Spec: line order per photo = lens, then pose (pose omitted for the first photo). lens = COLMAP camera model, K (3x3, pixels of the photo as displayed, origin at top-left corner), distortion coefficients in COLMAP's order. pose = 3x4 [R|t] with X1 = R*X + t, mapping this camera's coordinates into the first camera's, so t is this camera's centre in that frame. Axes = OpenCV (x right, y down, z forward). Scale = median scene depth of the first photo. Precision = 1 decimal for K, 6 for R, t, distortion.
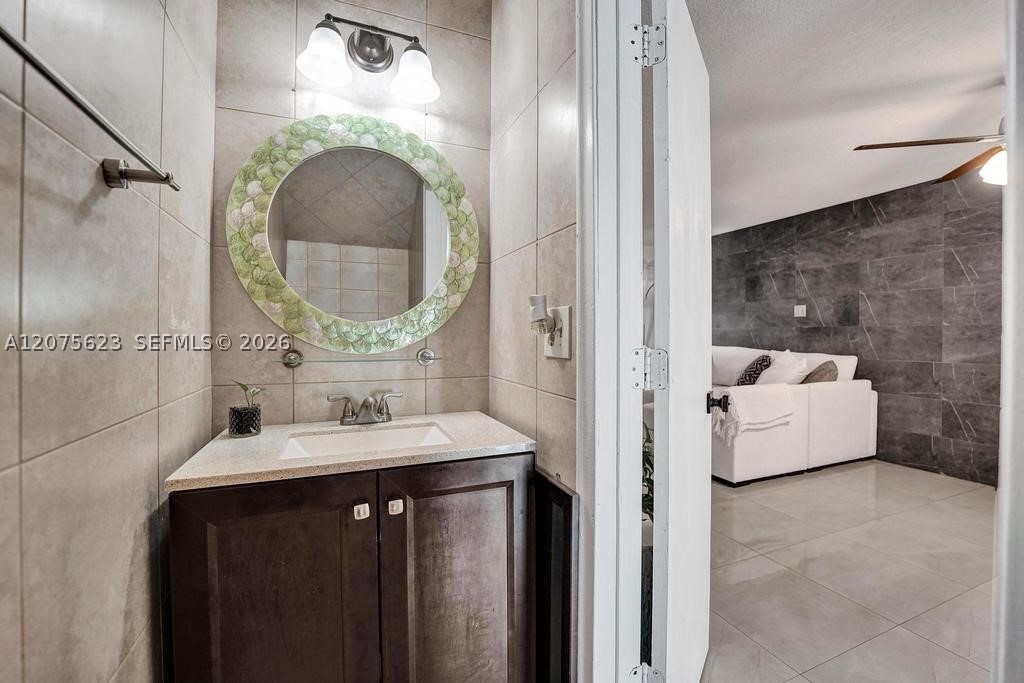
lens RADIAL K [[421.1, 0, 508.0], [0, 421.1, 337.8], [0, 0, 1]] dist [-0.027516, 0.001621]
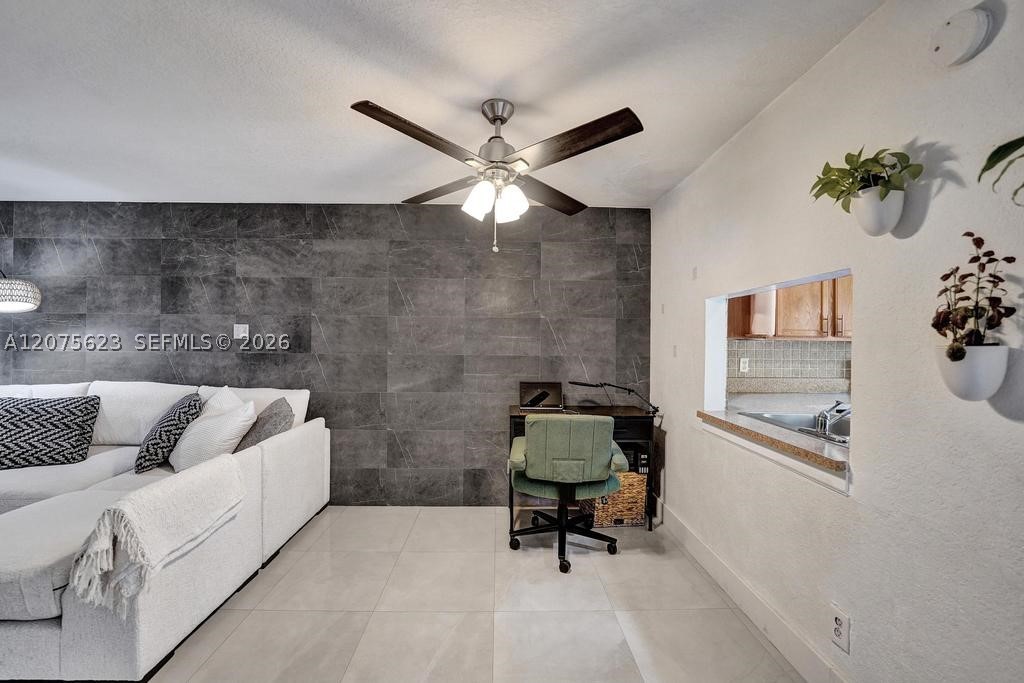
lens RADIAL K [[421.1, 0, 508.4], [0, 421.1, 341.1], [0, 0, 1]] dist [-0.027516, 0.001621]
pose [[0.351315, -0.000774, 0.936257, 0.193446], [0.000446, 1.000000, 0.000659, -0.055554], [-0.936257, 0.000186, 0.351315, 0.327853]]
